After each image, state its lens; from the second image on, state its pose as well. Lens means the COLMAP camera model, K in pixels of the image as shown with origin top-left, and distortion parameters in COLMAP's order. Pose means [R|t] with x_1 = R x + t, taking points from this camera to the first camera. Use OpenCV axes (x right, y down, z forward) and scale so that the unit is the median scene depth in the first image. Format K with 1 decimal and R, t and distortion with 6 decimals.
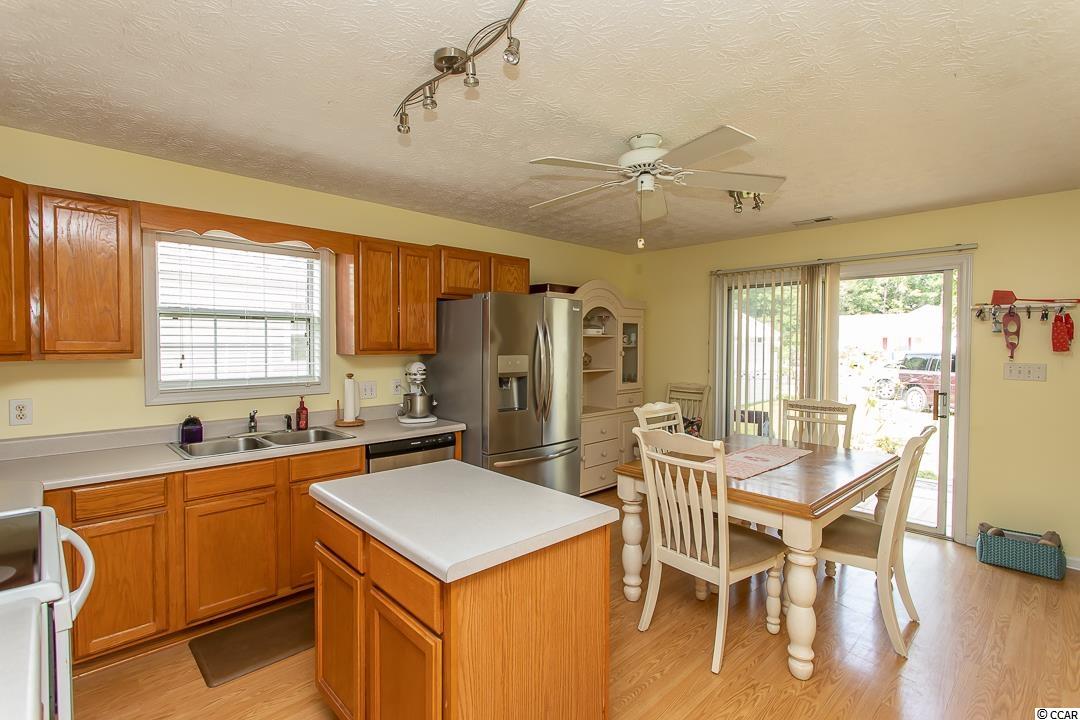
lens RADIAL K [[512.9, 0, 541.7], [0, 512.9, 356.3], [0, 0, 1]] dist [0.002642, 0.002126]
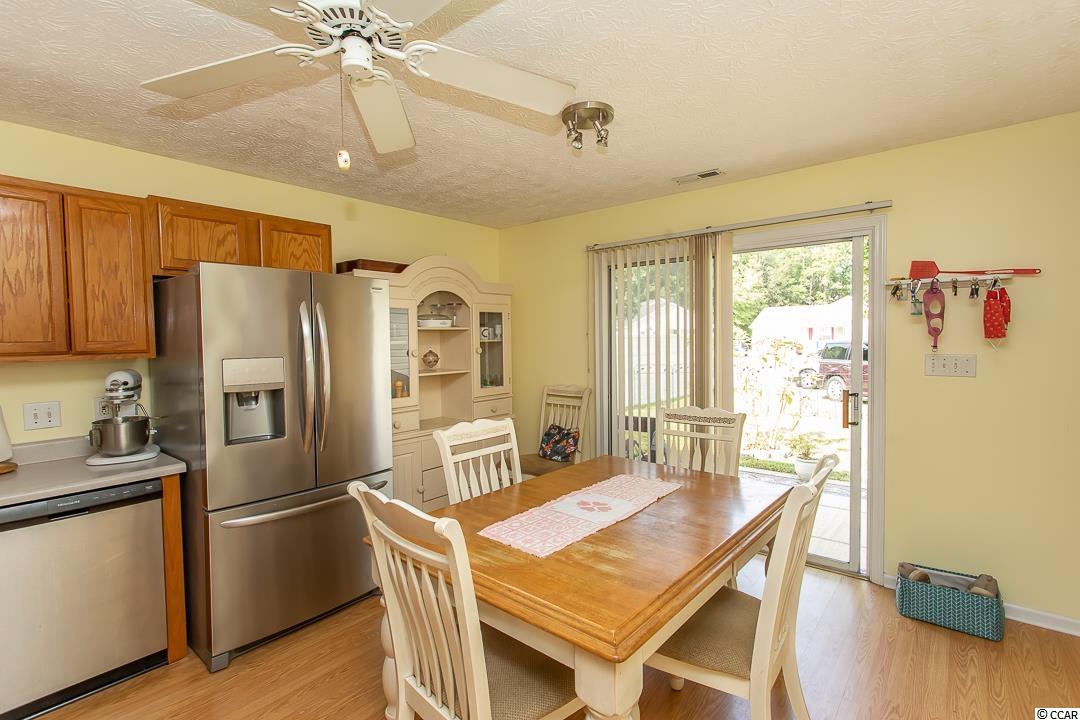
lens RADIAL K [[512.9, 0, 541.3], [0, 512.9, 356.5], [0, 0, 1]] dist [0.002642, 0.002126]
pose [[0.994342, -0.021807, 0.103963, 0.246204], [0.020828, 0.999728, 0.010492, -0.003934], [-0.104163, -0.008267, 0.994526, 0.295000]]
